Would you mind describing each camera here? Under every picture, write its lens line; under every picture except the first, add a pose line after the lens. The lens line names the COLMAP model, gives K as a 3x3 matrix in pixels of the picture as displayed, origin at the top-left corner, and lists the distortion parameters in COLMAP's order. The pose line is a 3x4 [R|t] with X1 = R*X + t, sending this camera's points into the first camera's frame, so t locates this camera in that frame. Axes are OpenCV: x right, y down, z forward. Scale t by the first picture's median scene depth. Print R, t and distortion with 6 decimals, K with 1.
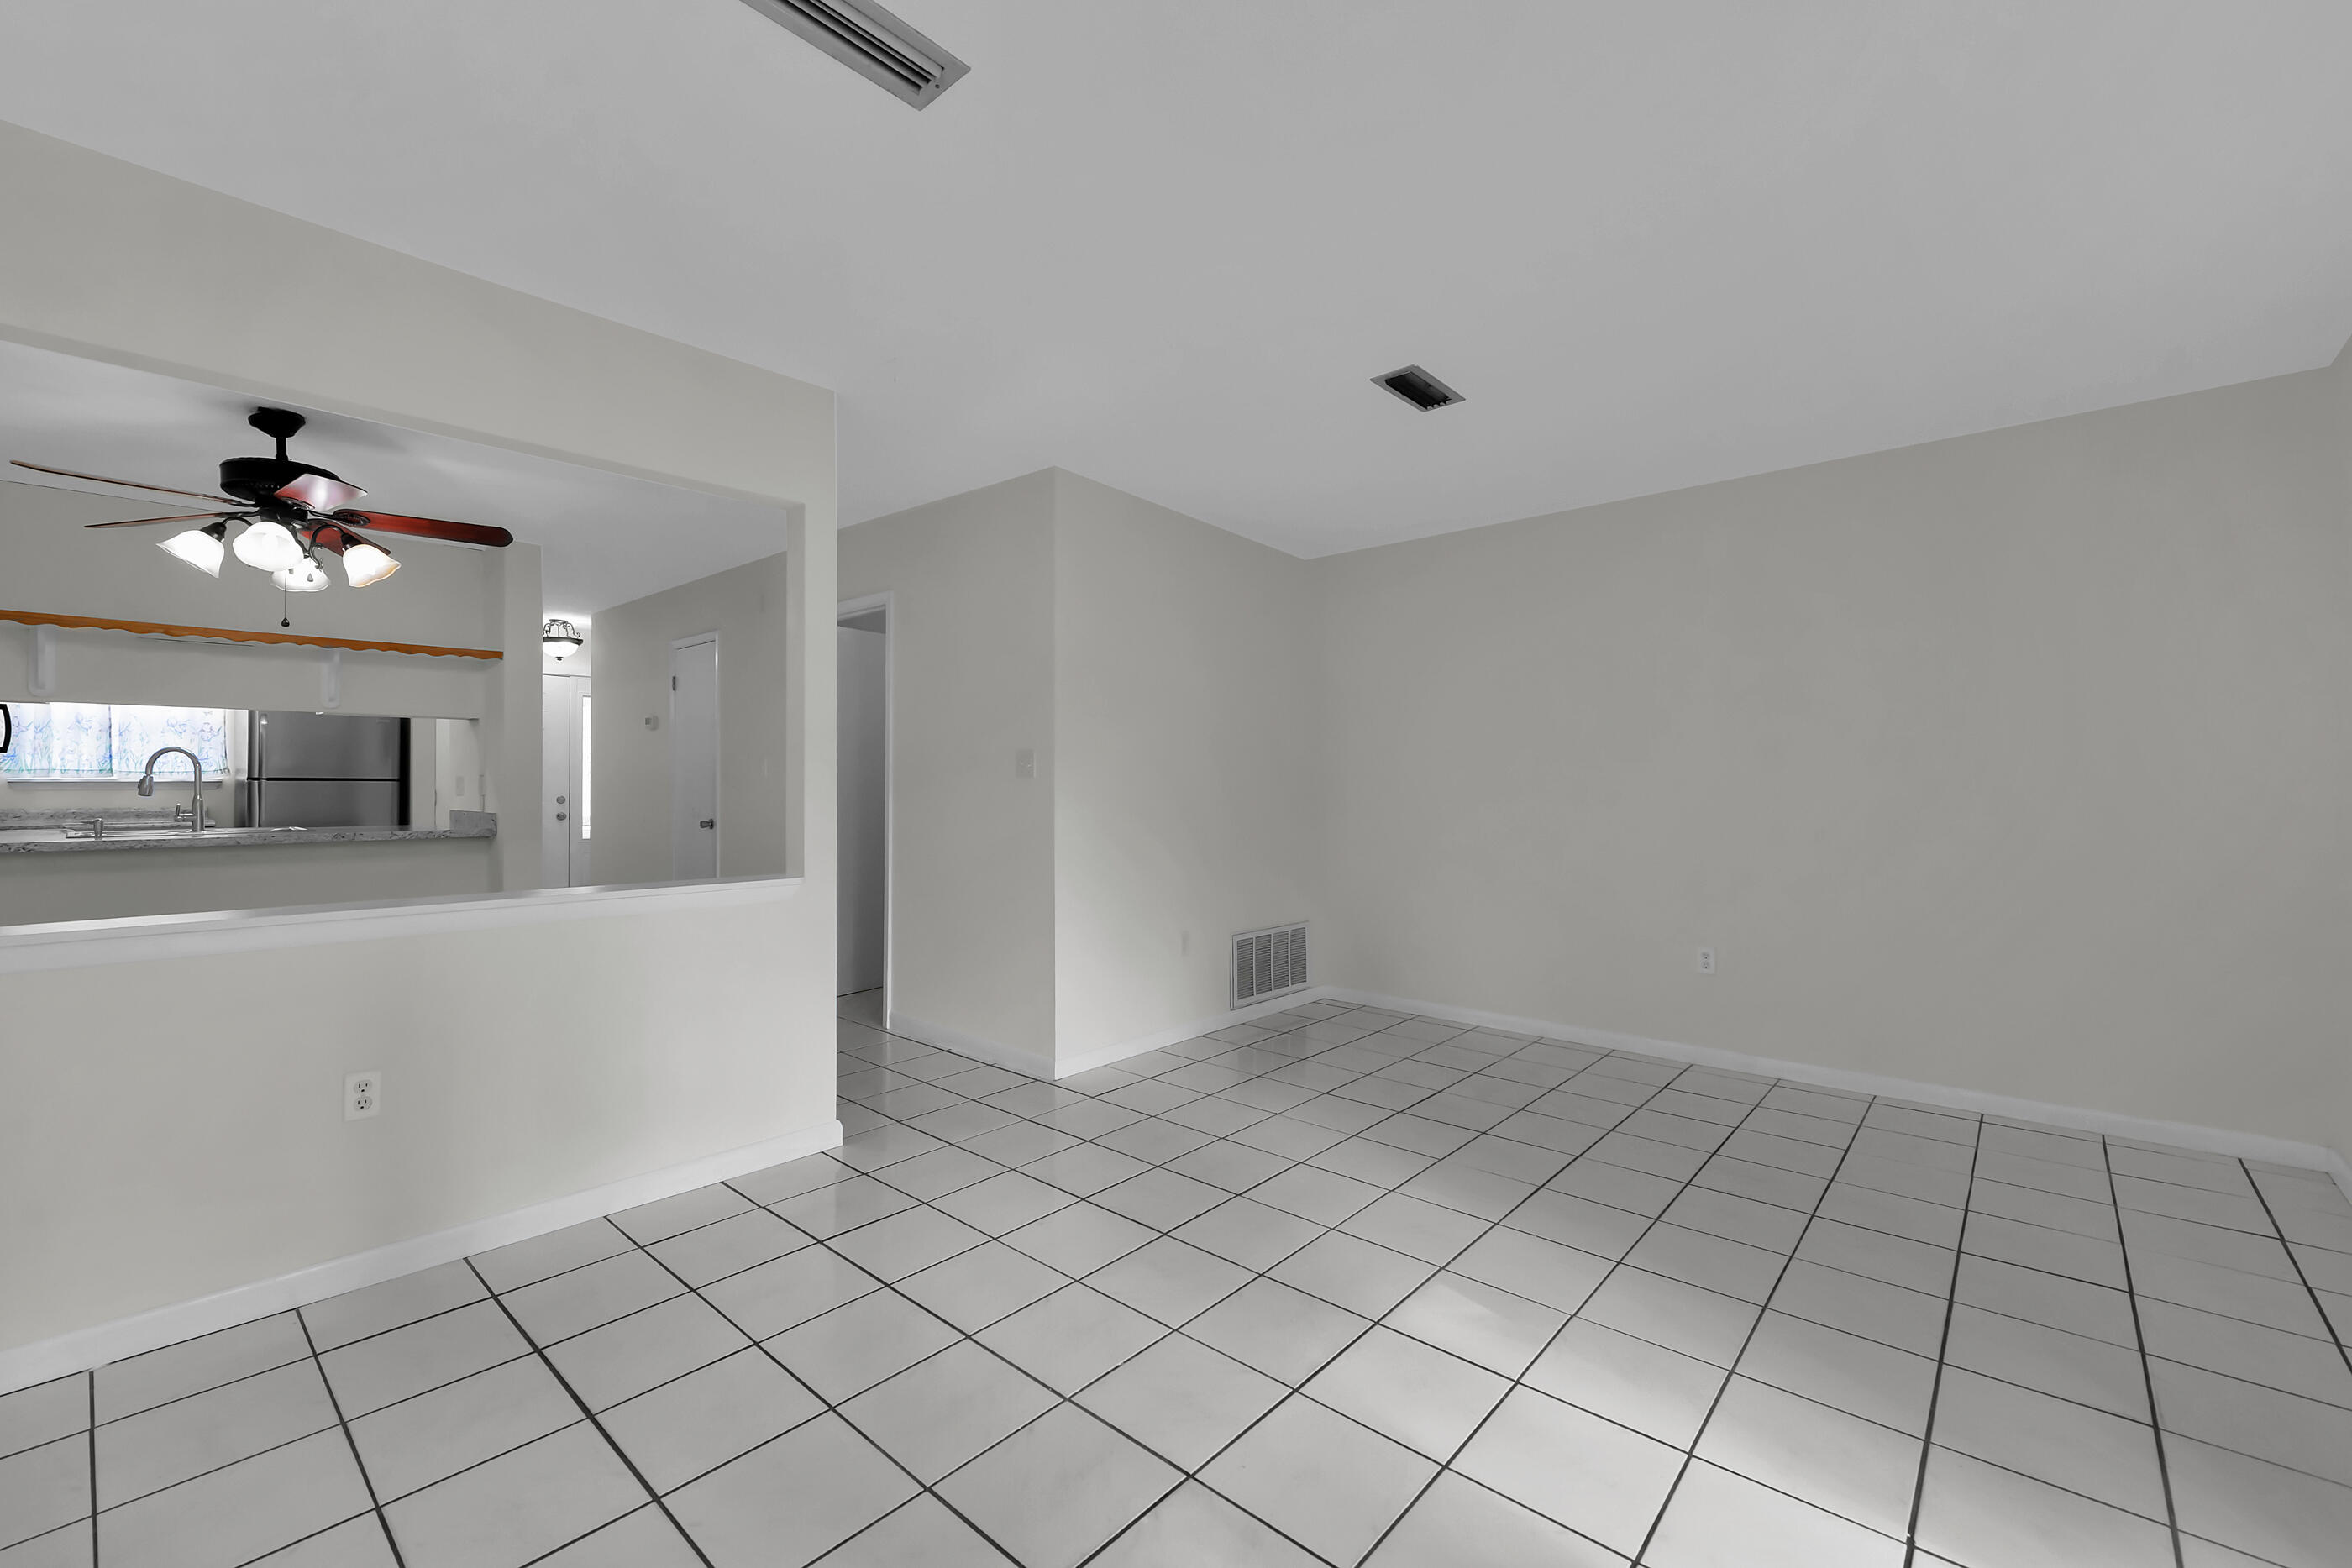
lens RADIAL K [[993.6, 0, 1190.7], [0, 993.6, 774.5], [0, 0, 1]] dist [-0.008019, -0.003207]
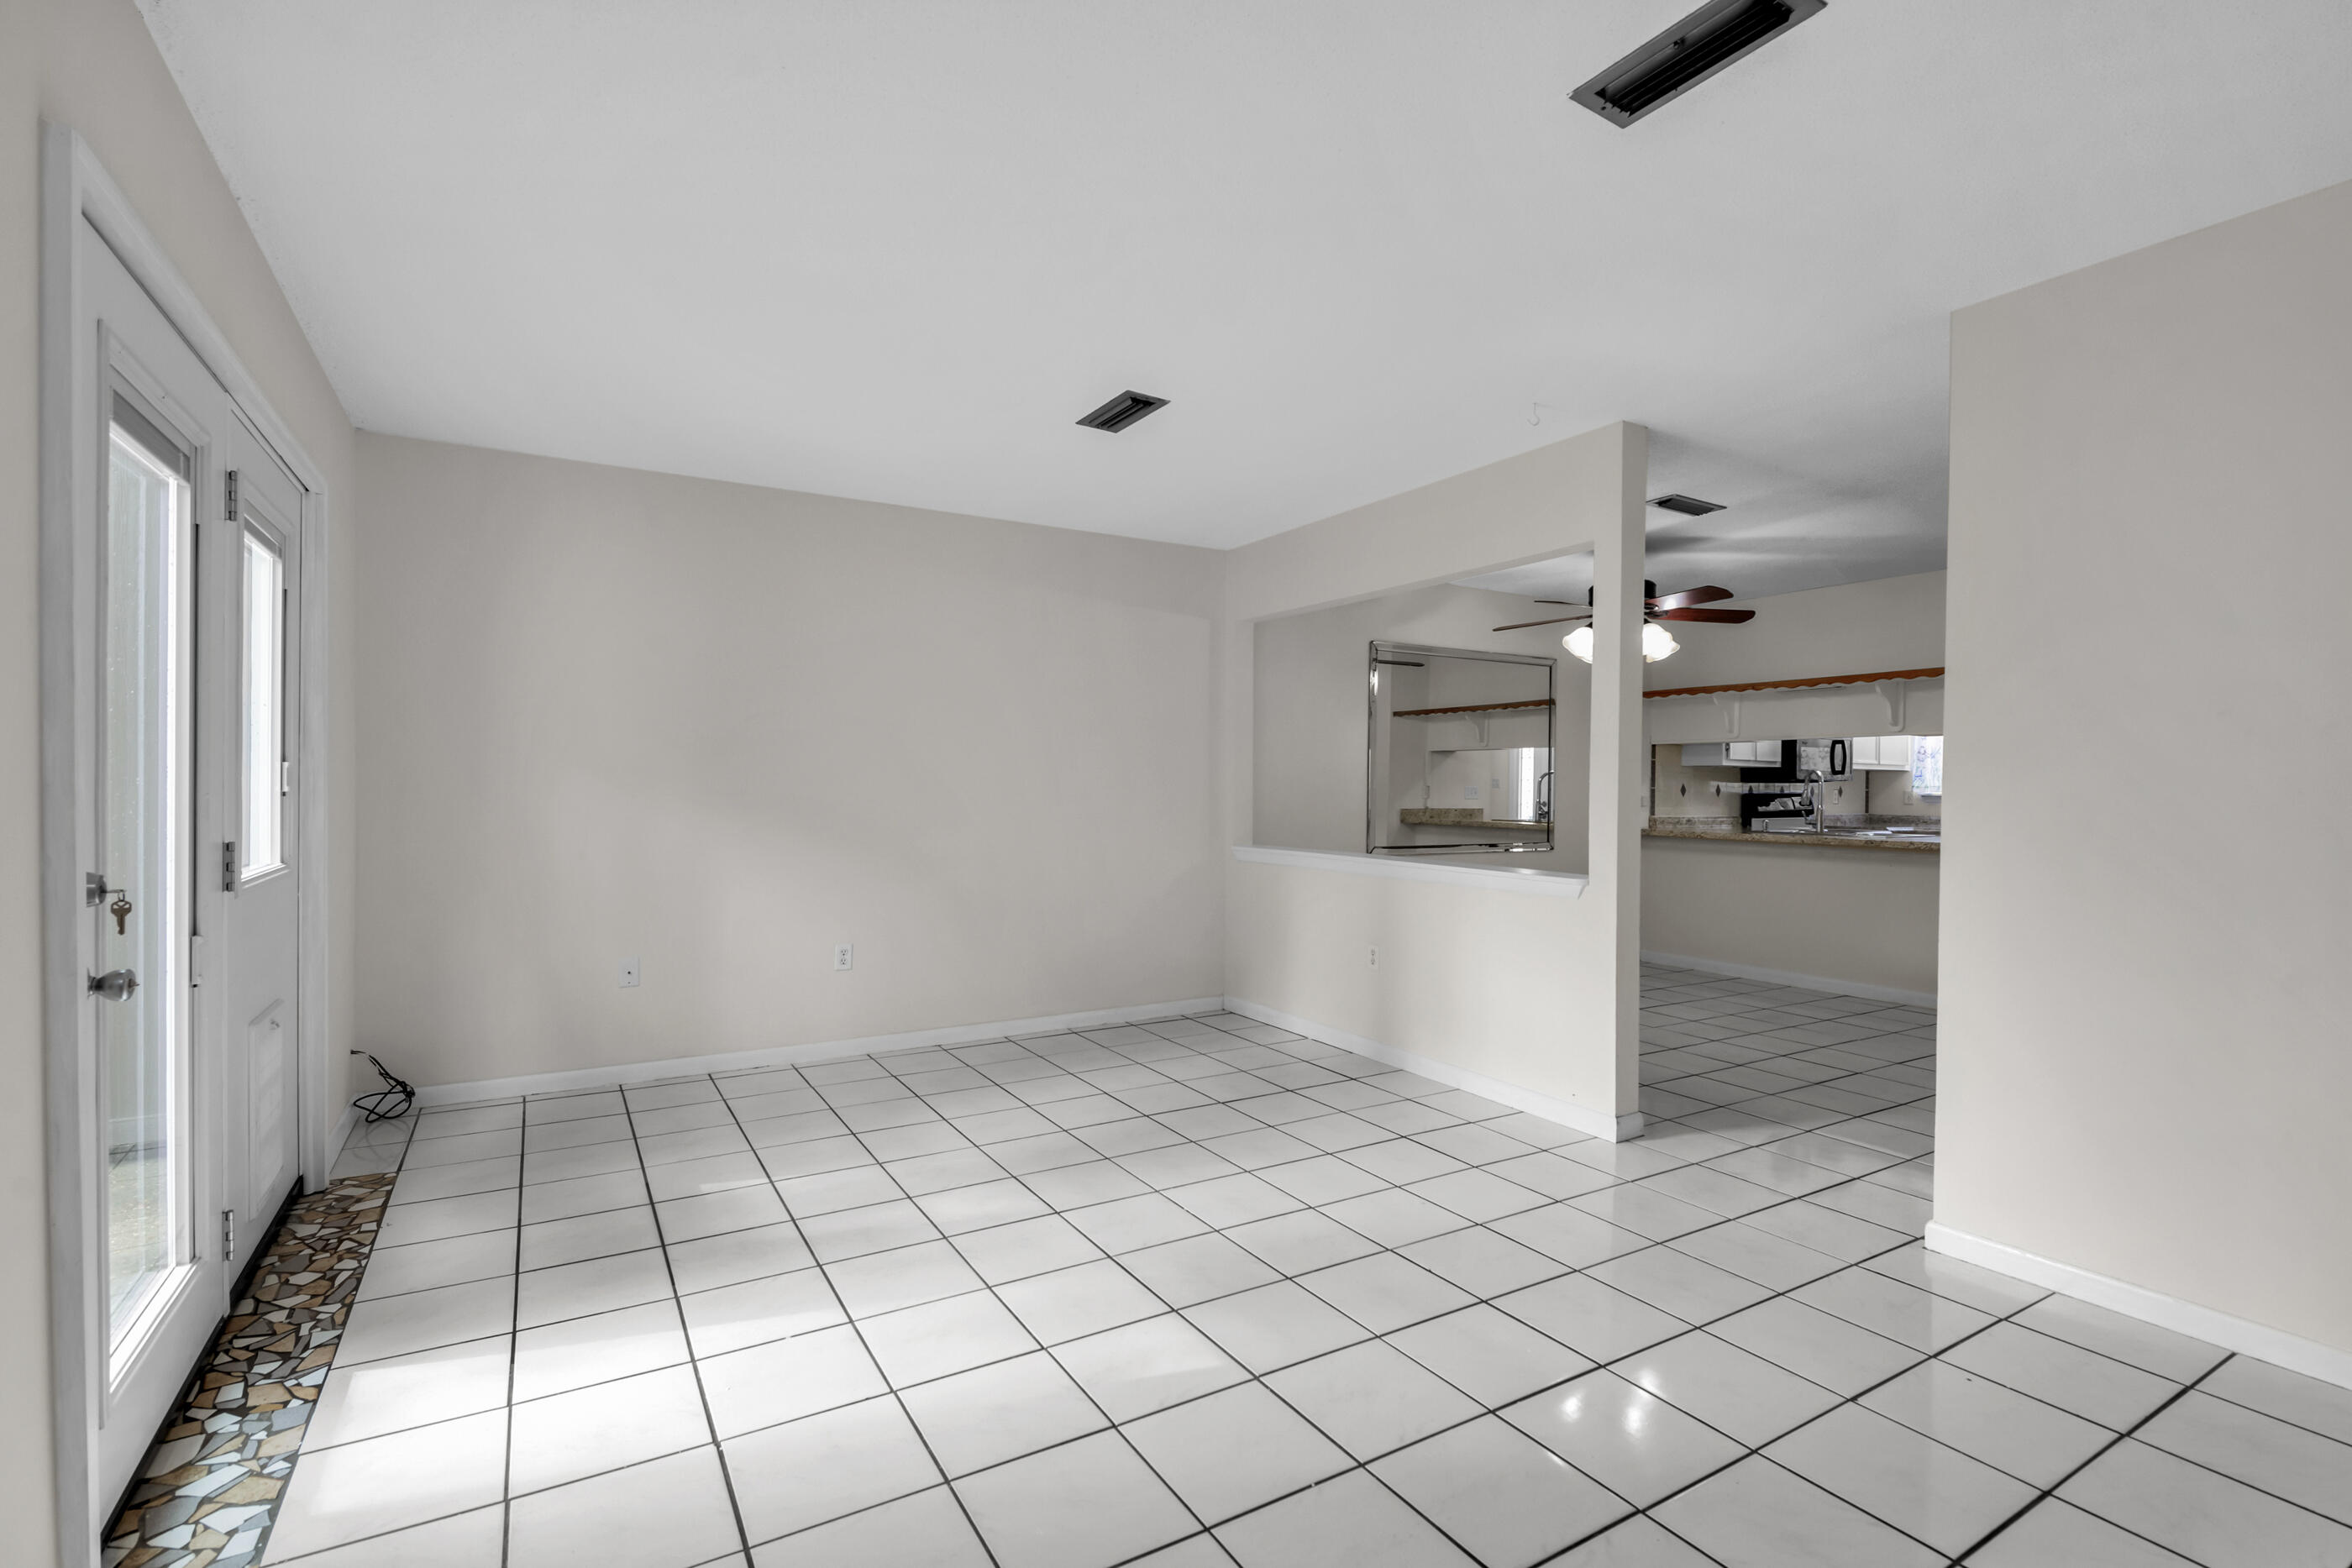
lens RADIAL K [[1068.4, 0, 1188.1], [0, 1068.4, 788.6], [0, 0, 1]] dist [0.003475, 0.000203]
pose [[-0.308406, 0.000751, -0.951254, 0.928255], [-0.009476, 0.999948, 0.003861, 0.002575], [0.951208, 0.010205, -0.308383, 1.005495]]
